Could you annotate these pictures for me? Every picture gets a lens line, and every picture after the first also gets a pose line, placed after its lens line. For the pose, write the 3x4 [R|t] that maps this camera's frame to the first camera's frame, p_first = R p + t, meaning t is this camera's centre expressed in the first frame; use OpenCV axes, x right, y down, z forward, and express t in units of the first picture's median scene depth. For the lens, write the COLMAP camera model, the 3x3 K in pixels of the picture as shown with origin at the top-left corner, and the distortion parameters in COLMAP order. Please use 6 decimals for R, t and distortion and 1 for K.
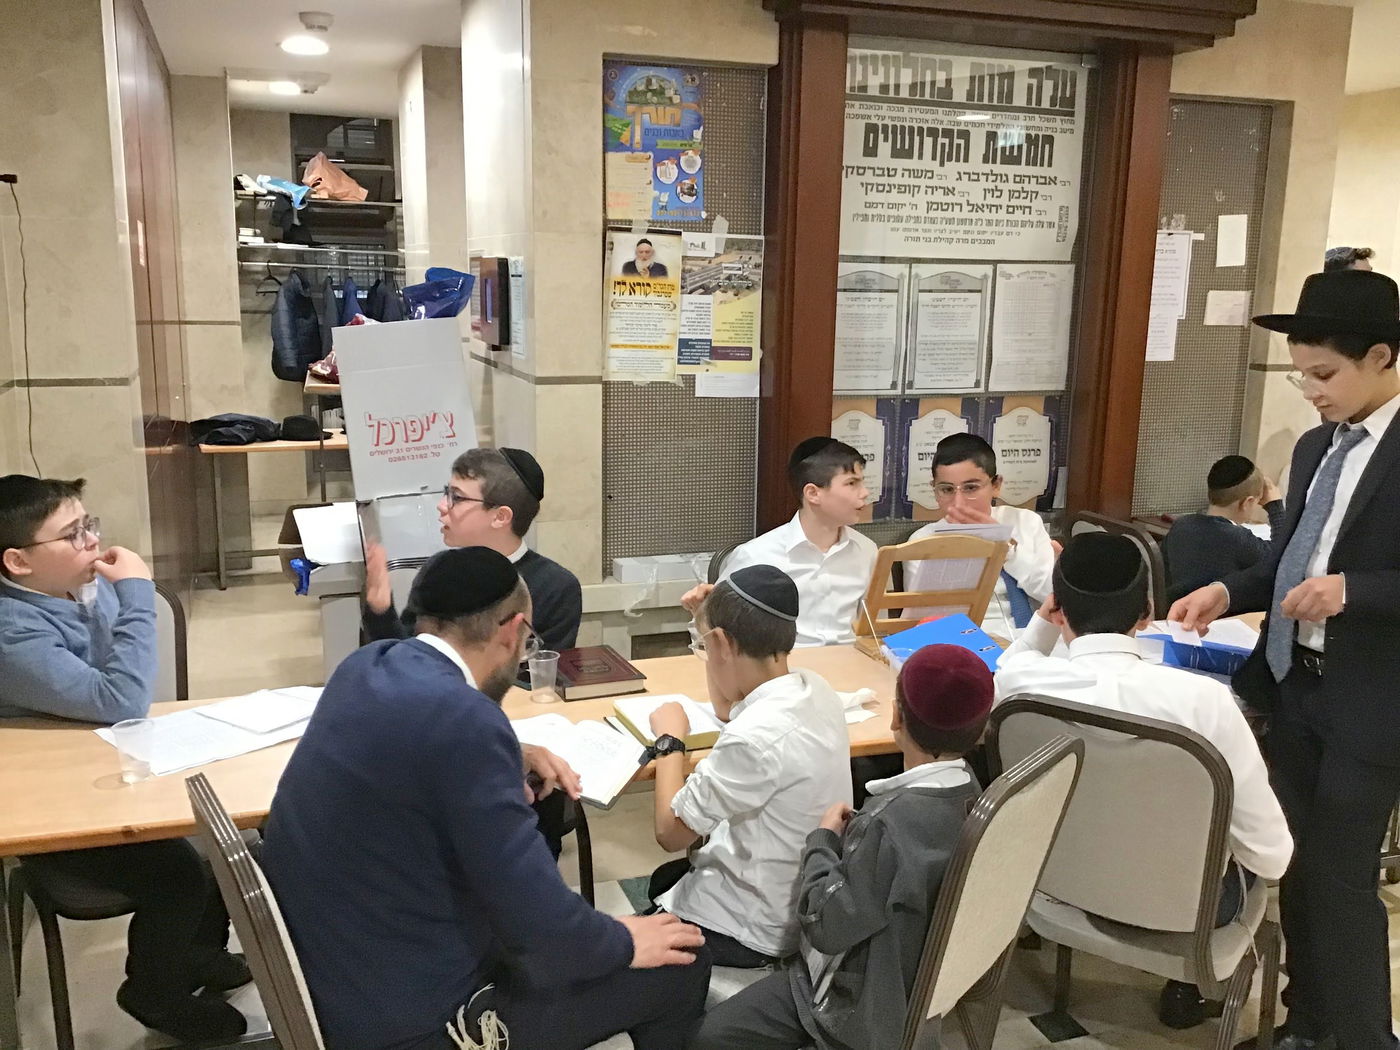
lens RADIAL K [[1255.0, 0, 700.0], [0, 1255.0, 525.0], [0, 0, 1]] dist [0.002002, -0.003783]
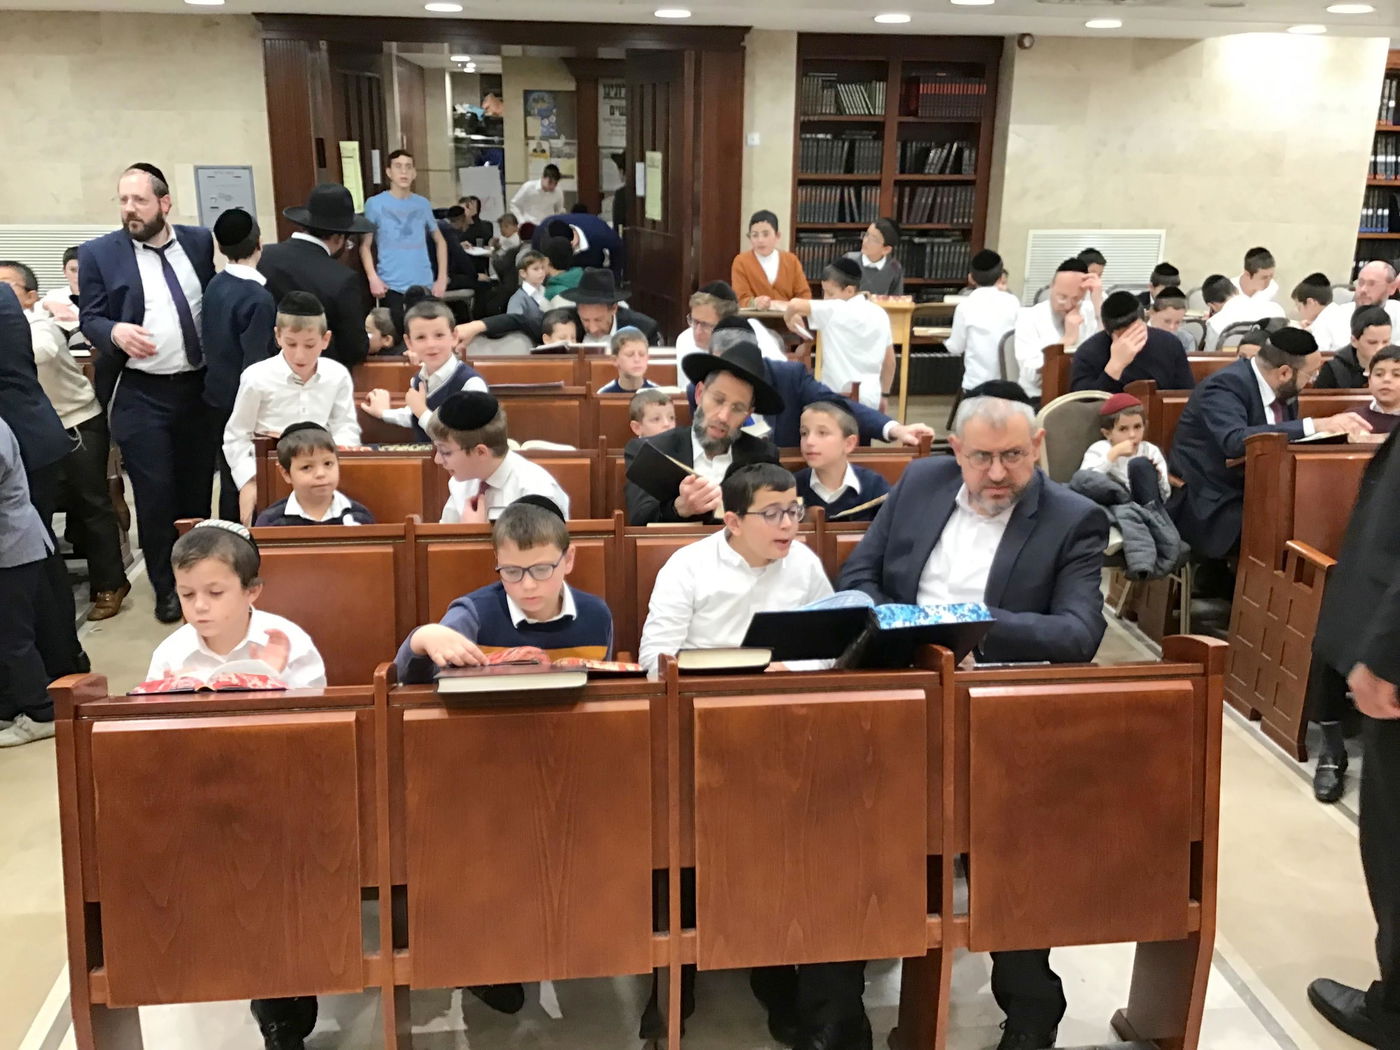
lens RADIAL K [[1255.0, 0, 700.0], [0, 1255.0, 525.0], [0, 0, 1]] dist [0.002002, -0.003783]
pose [[0.976332, 0.065783, -0.206029, 1.128105], [-0.045830, 0.993914, 0.100169, 0.437043], [0.211365, -0.088356, 0.973405, -2.275259]]
